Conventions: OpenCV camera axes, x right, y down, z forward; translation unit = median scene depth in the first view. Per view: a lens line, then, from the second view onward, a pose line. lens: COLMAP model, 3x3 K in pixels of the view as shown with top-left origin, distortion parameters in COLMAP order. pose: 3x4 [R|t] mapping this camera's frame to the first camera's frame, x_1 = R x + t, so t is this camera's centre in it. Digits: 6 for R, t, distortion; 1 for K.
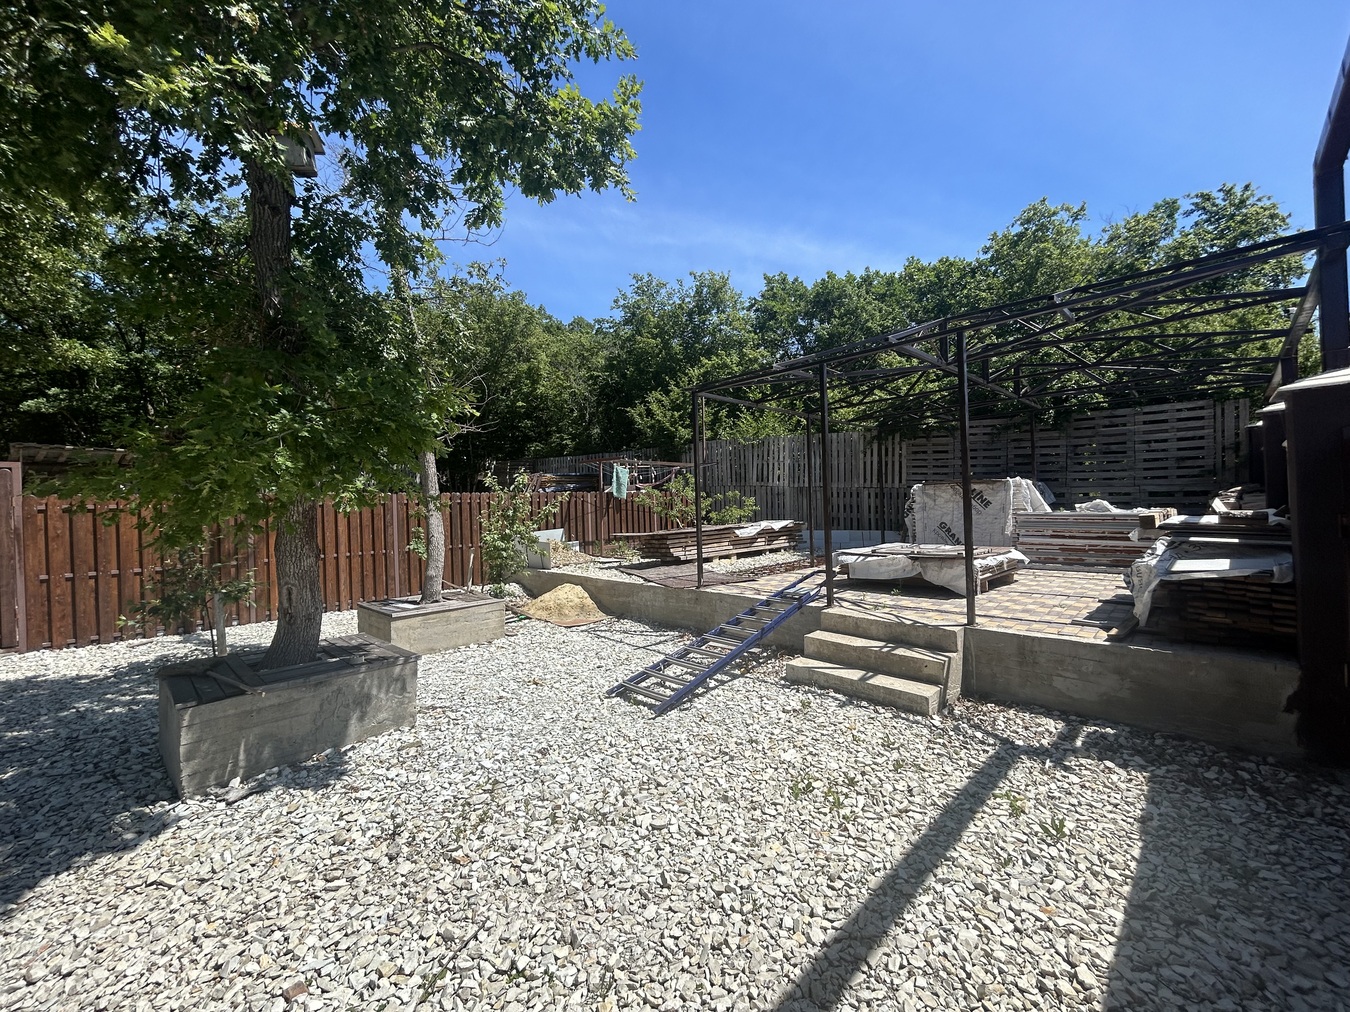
lens RADIAL K [[552.3, 0, 675.0], [0, 552.3, 506.0], [0, 0, 1]] dist [0.000487, -0.000294]
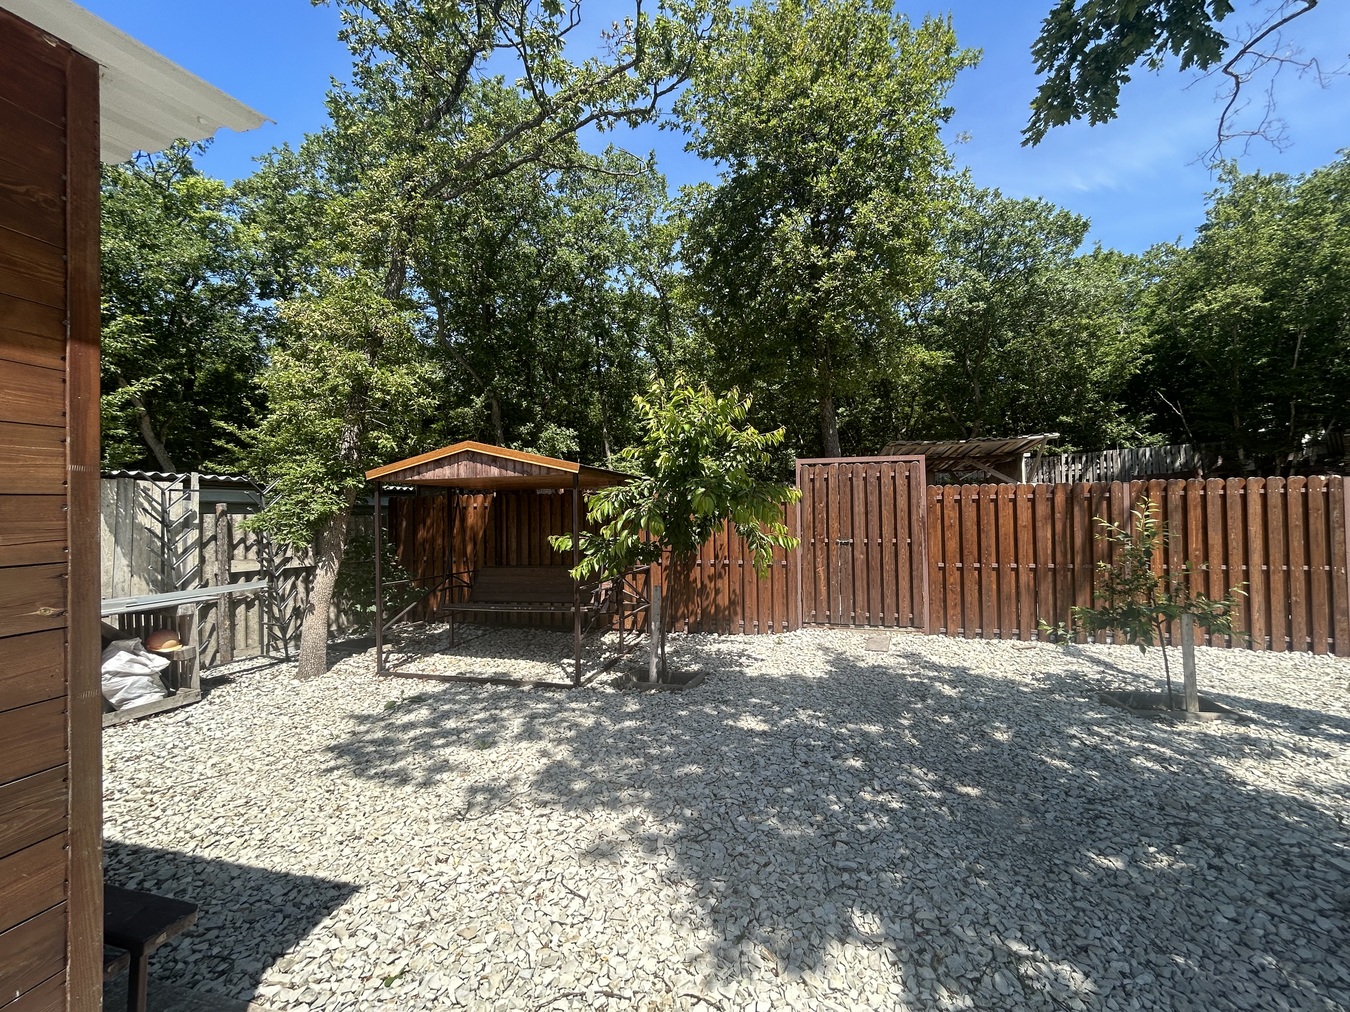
lens RADIAL K [[552.3, 0, 675.0], [0, 552.3, 506.0], [0, 0, 1]] dist [0.000487, -0.000294]
pose [[0.496360, 0.009792, -0.868061, -0.492572], [-0.004233, 0.999952, 0.008859, 0.012167], [0.868106, -0.000723, 0.496378, 0.055316]]
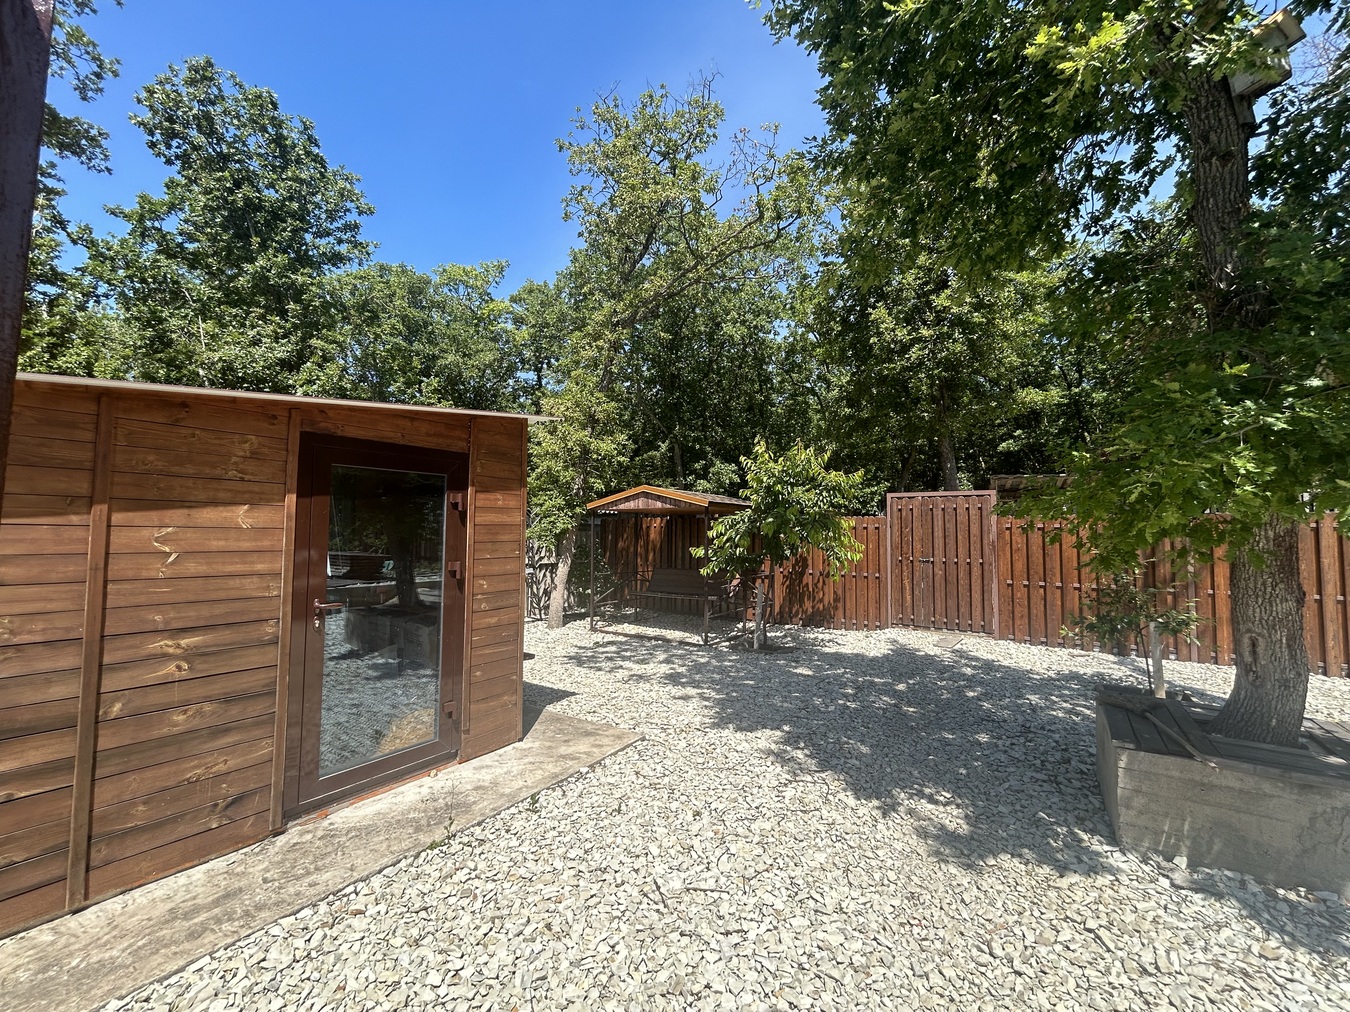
lens RADIAL K [[550.5, 0, 678.4], [0, 550.5, 501.9], [0, 0, 1]] dist [0.001809, 0.000105]
pose [[0.171686, -0.026198, -0.984803, -0.050145], [-0.017187, 0.999415, -0.029583, -0.000761], [0.985002, 0.022005, 0.171135, 0.054125]]
